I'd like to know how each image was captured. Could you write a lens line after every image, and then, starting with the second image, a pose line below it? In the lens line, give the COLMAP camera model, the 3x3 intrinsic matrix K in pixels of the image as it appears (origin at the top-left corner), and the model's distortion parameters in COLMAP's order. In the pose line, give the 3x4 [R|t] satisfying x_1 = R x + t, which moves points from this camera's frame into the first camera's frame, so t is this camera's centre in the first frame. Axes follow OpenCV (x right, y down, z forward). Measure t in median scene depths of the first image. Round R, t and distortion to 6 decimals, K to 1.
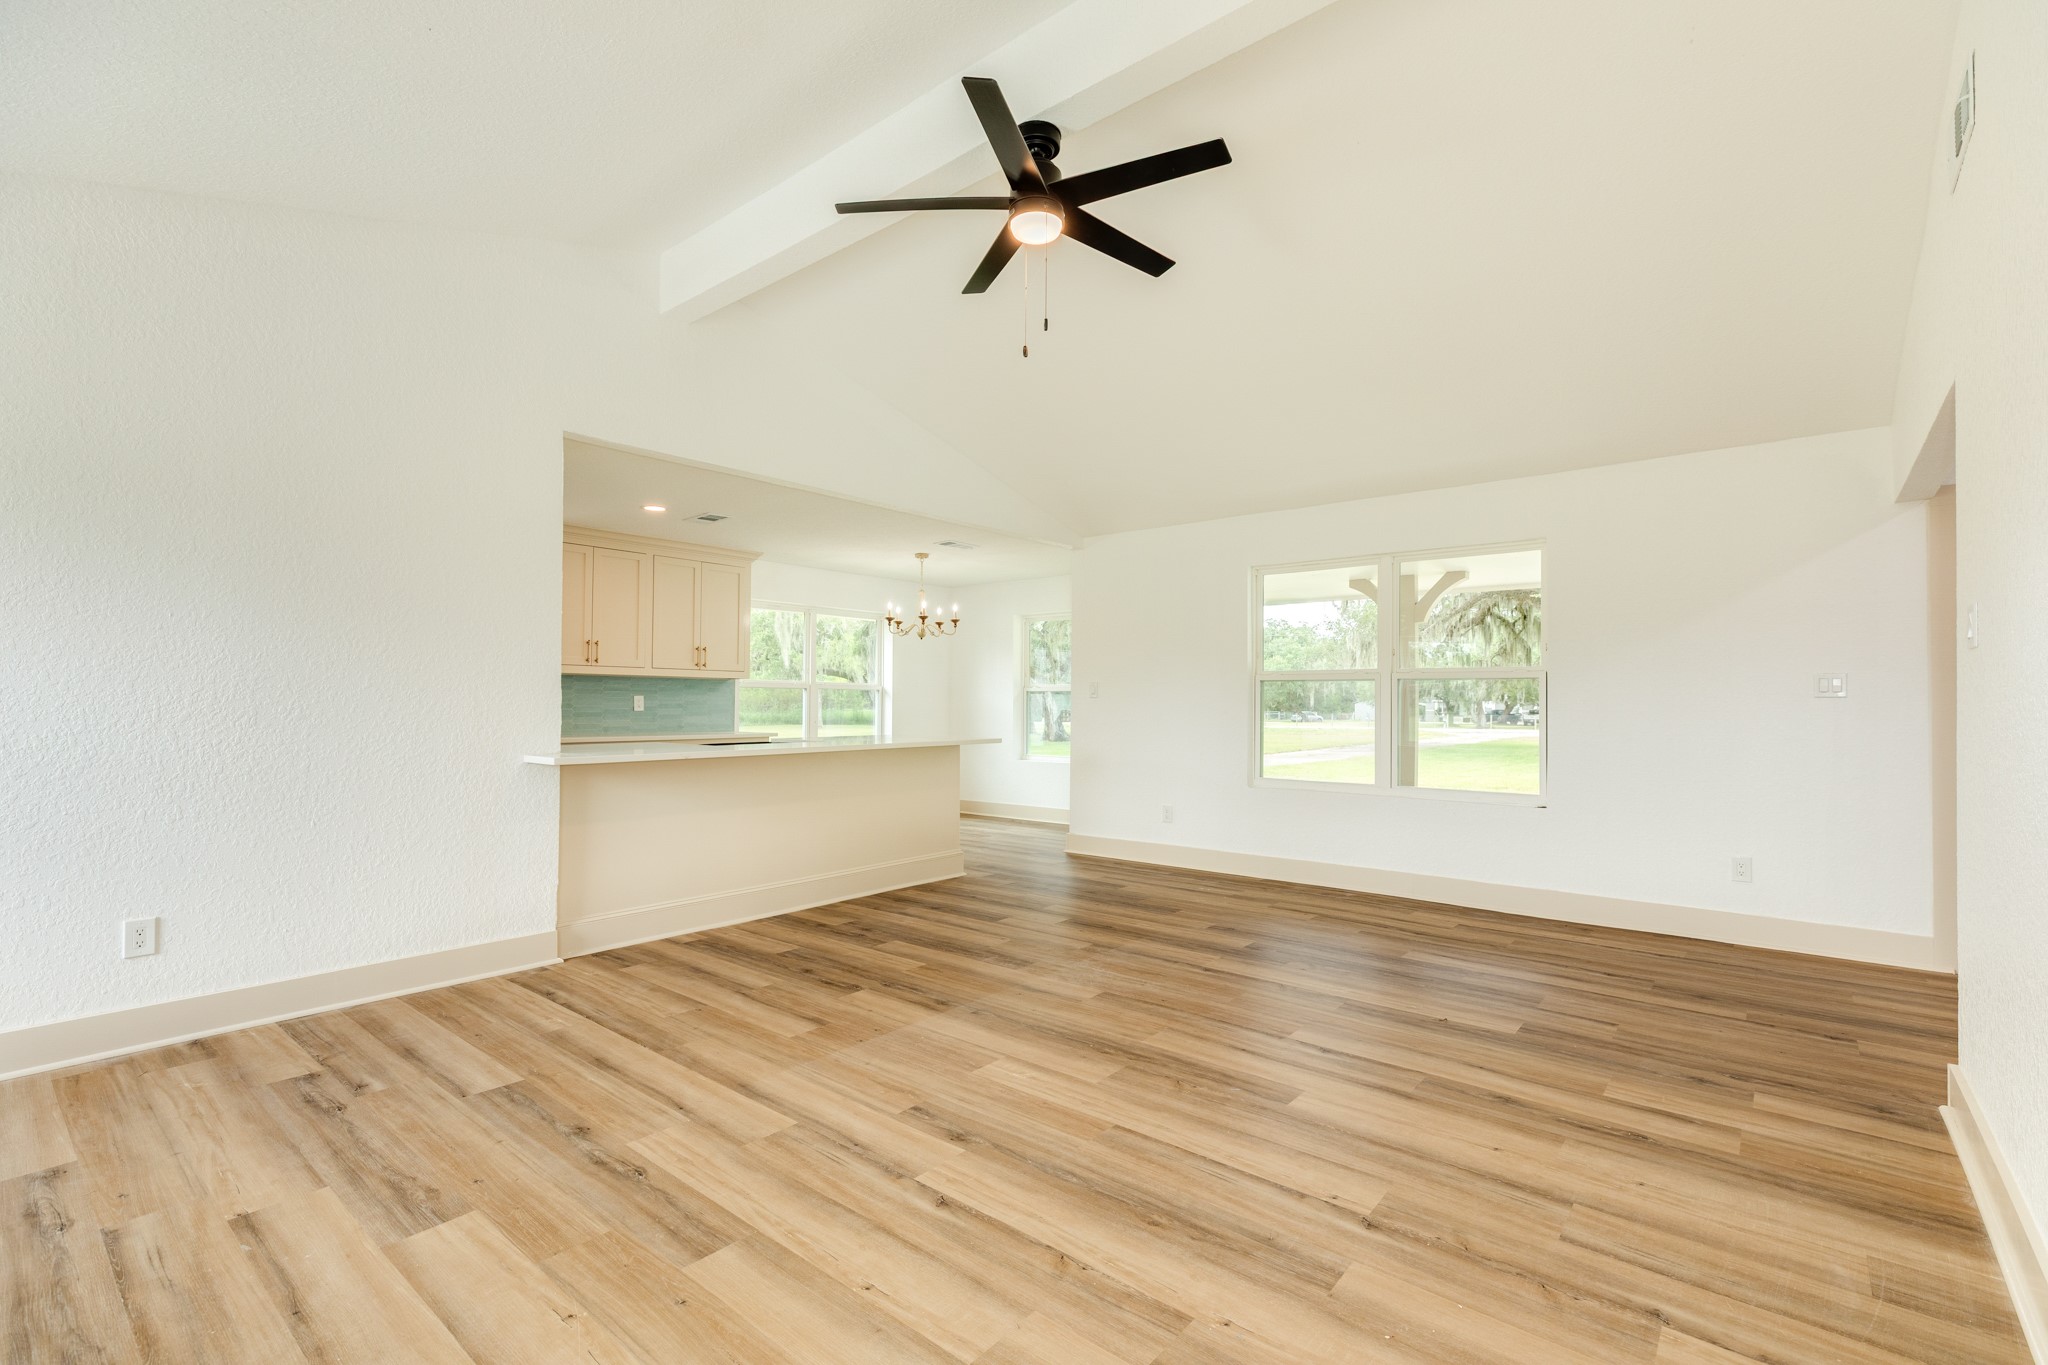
lens RADIAL K [[914.0, 0, 1021.7], [0, 914.0, 688.8], [0, 0, 1]] dist [0.006548, -0.000107]
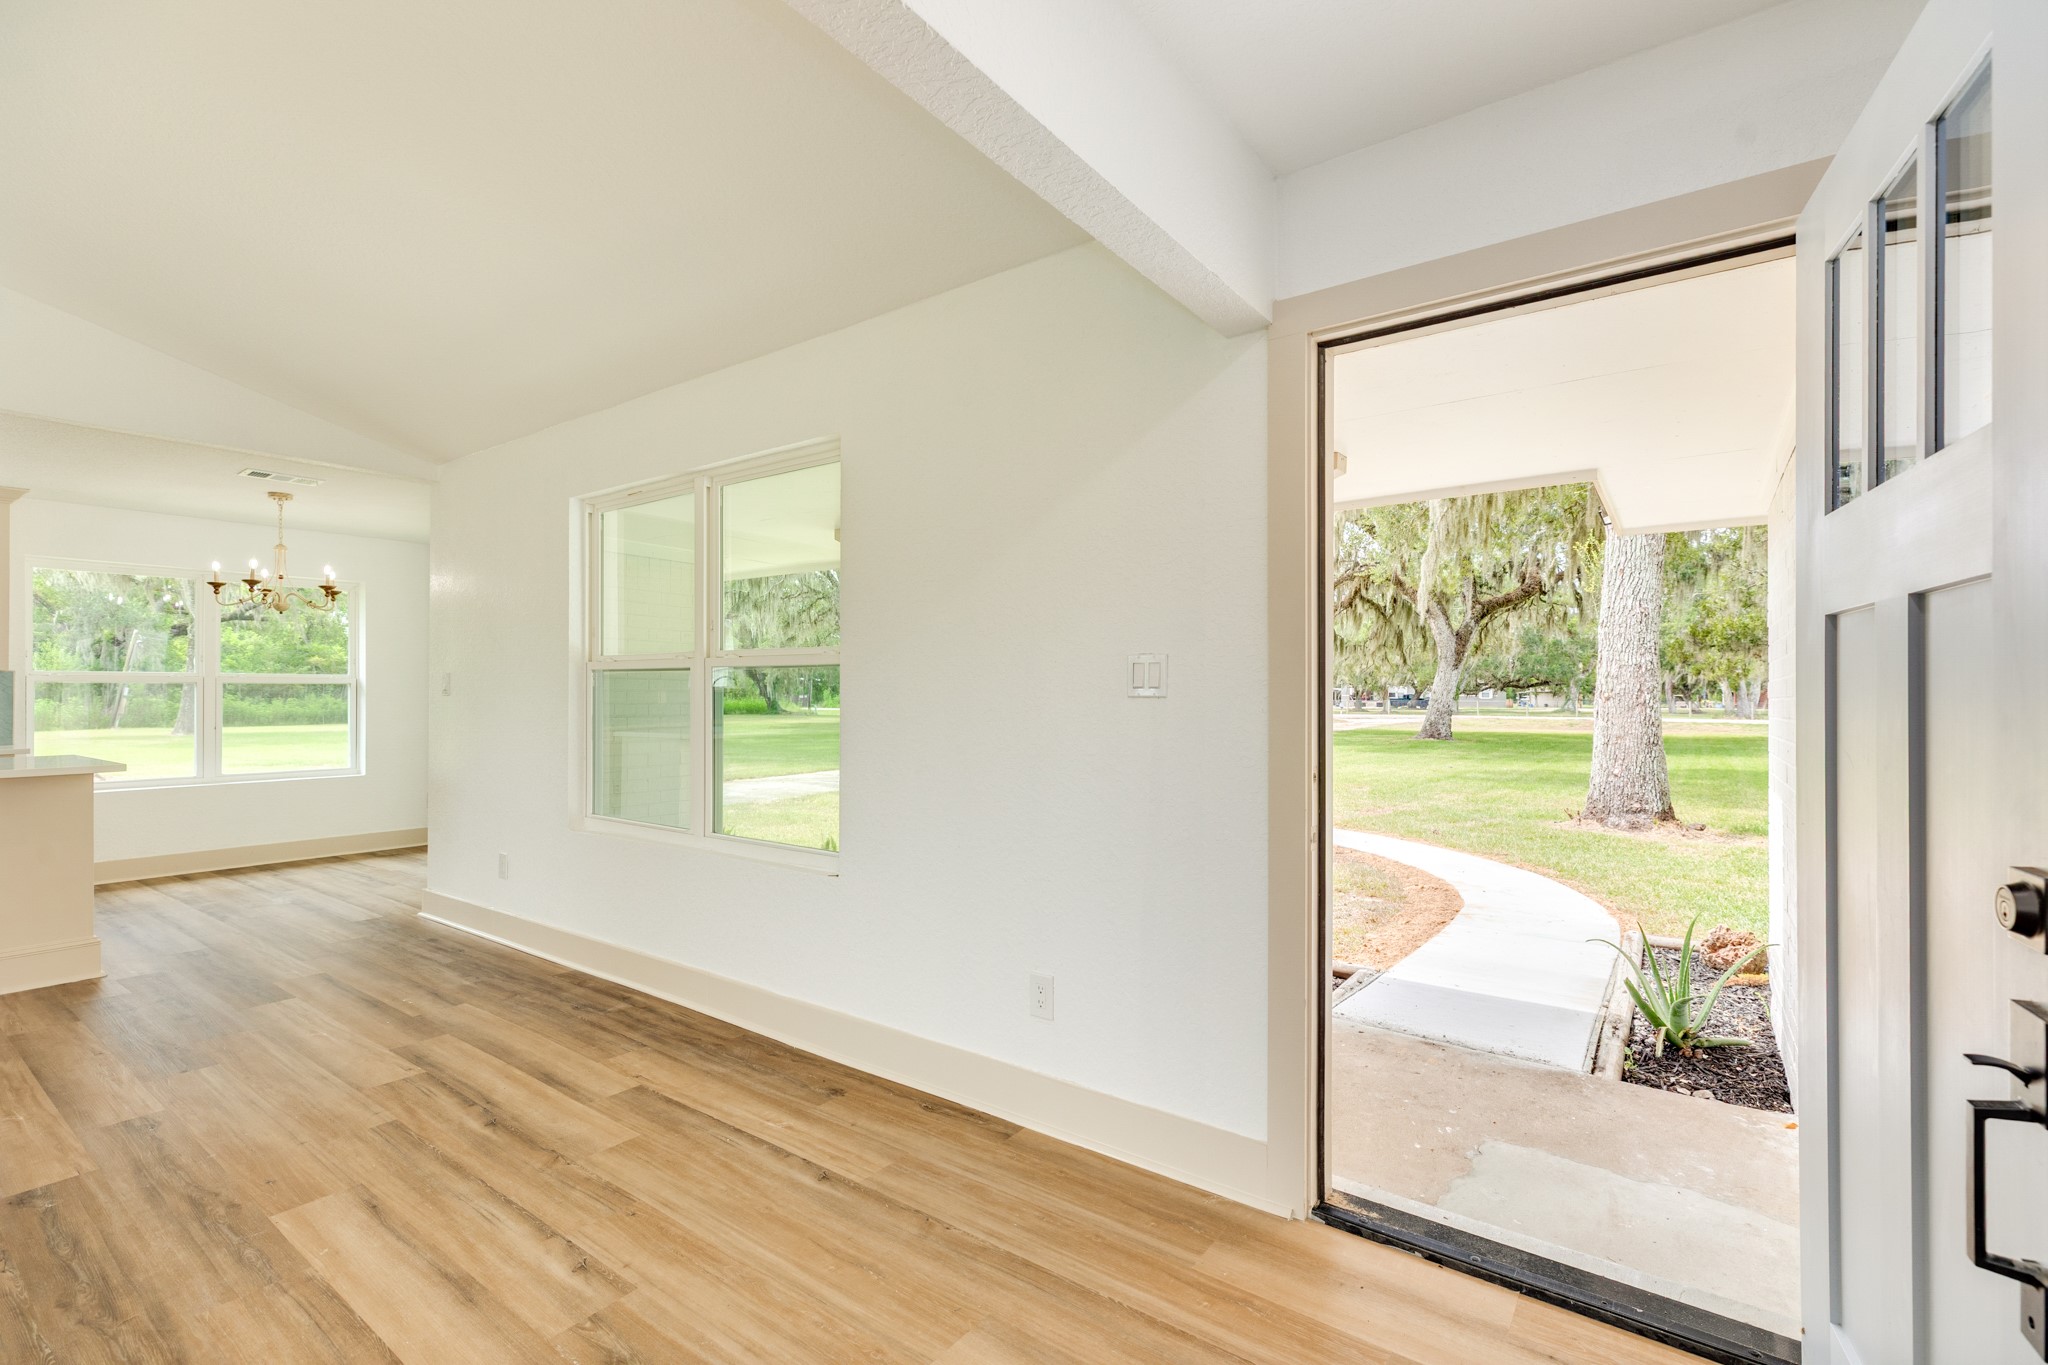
lens RADIAL K [[914.0, 0, 1021.7], [0, 914.0, 688.8], [0, 0, 1]] dist [0.006548, -0.000107]
pose [[0.998113, -0.006265, 0.061089, 1.034505], [0.005388, 0.999880, 0.014514, -0.006297], [-0.061173, -0.014158, 0.998027, 0.606278]]
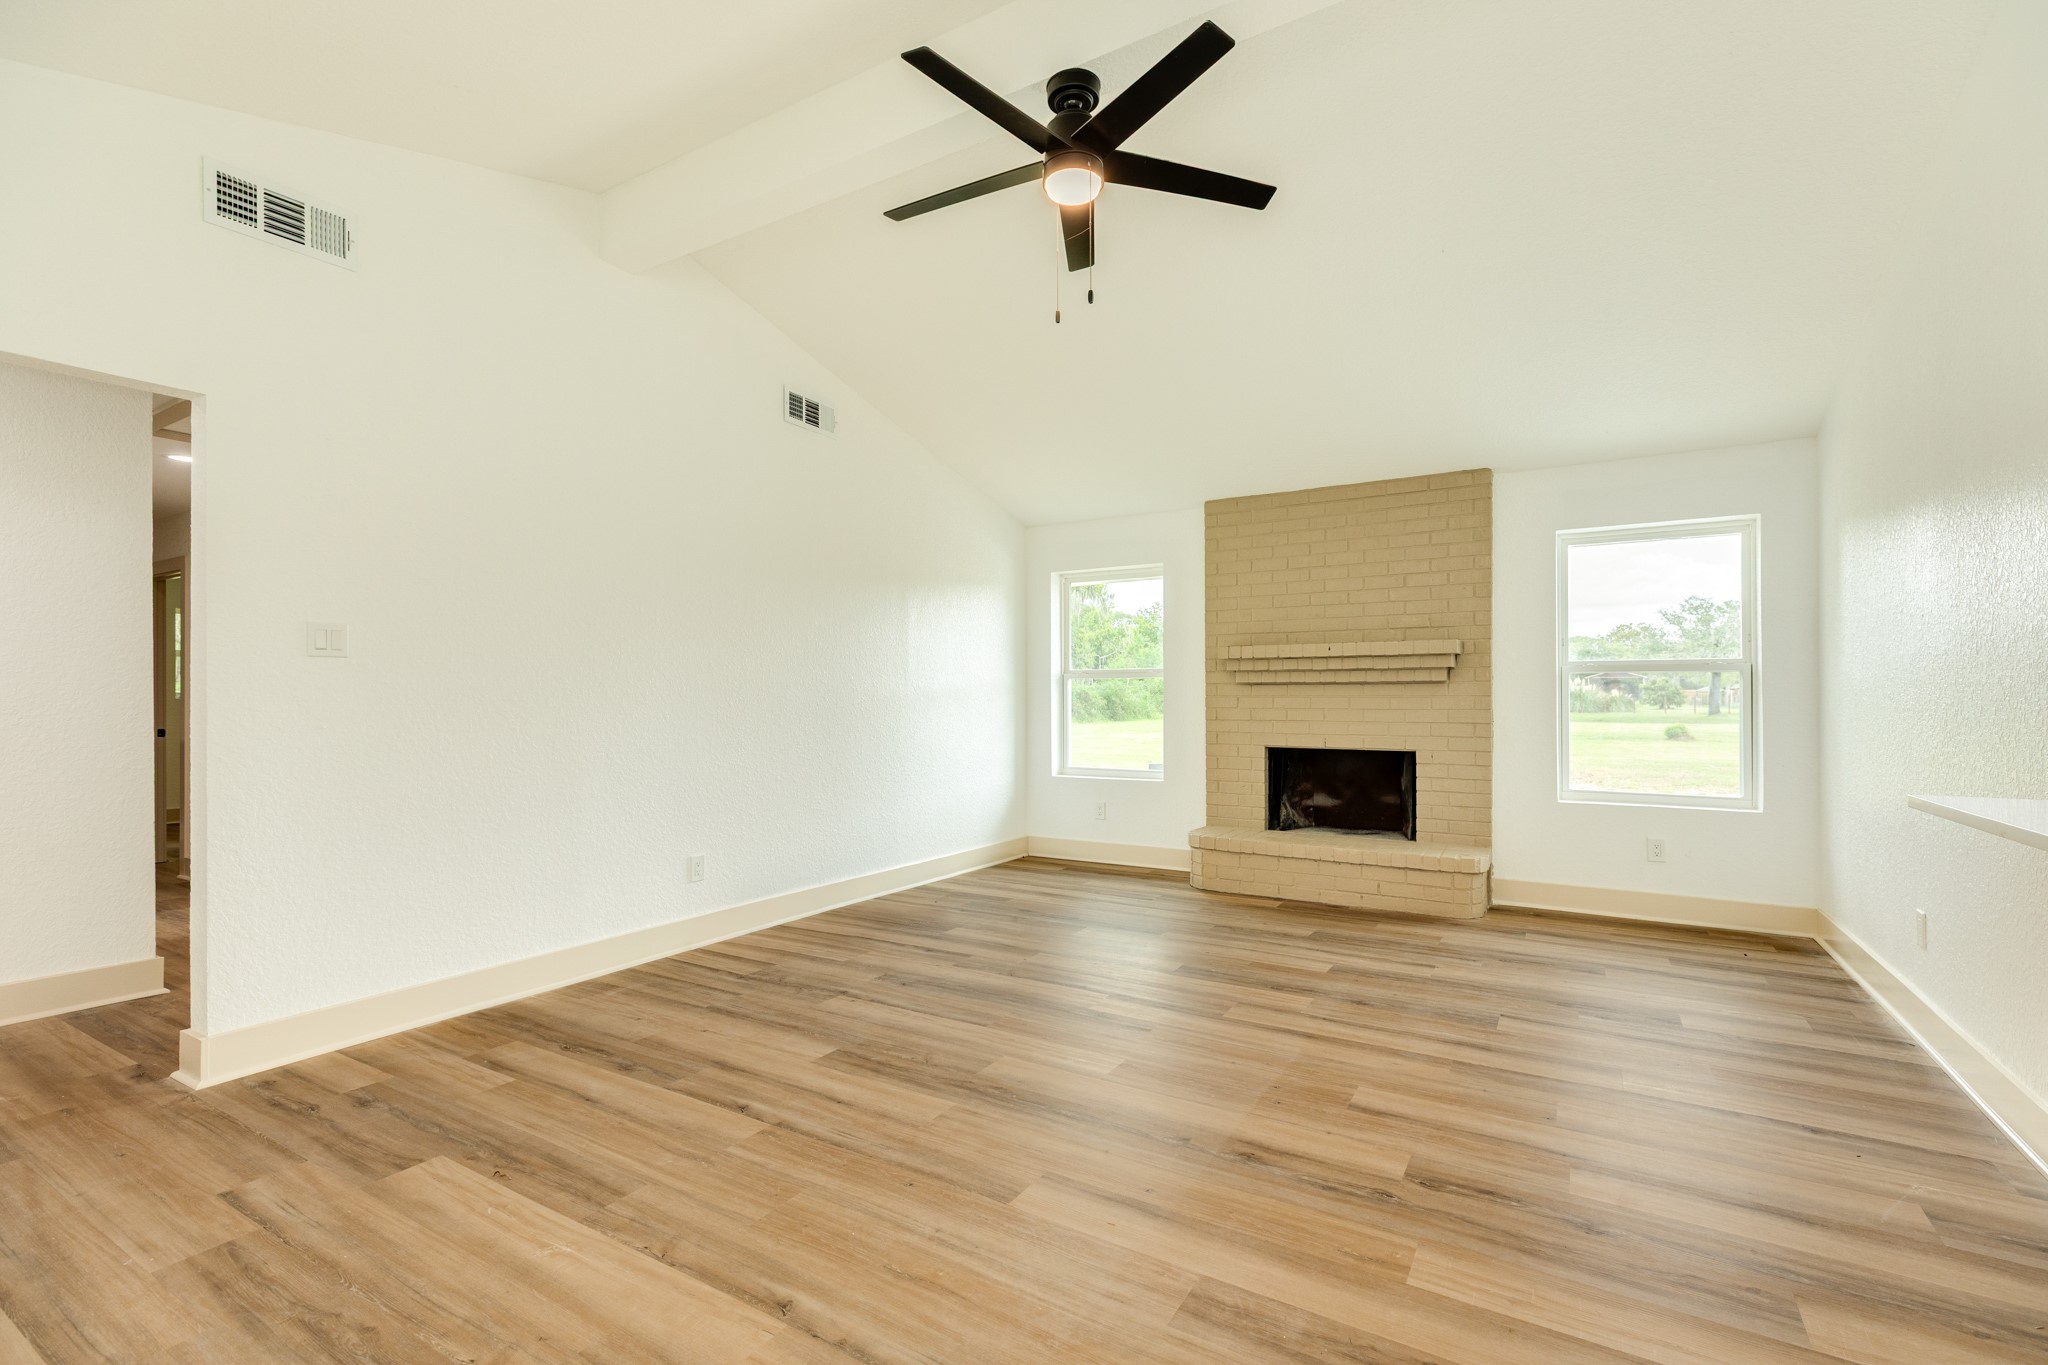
lens RADIAL K [[914.0, 0, 1021.7], [0, 914.0, 688.8], [0, 0, 1]] dist [0.006548, -0.000107]
pose [[-0.989432, -0.004032, -0.144942, 0.187701], [-0.000288, 0.999666, -0.025842, 0.024846], [0.144998, -0.025527, -0.989103, 1.785231]]
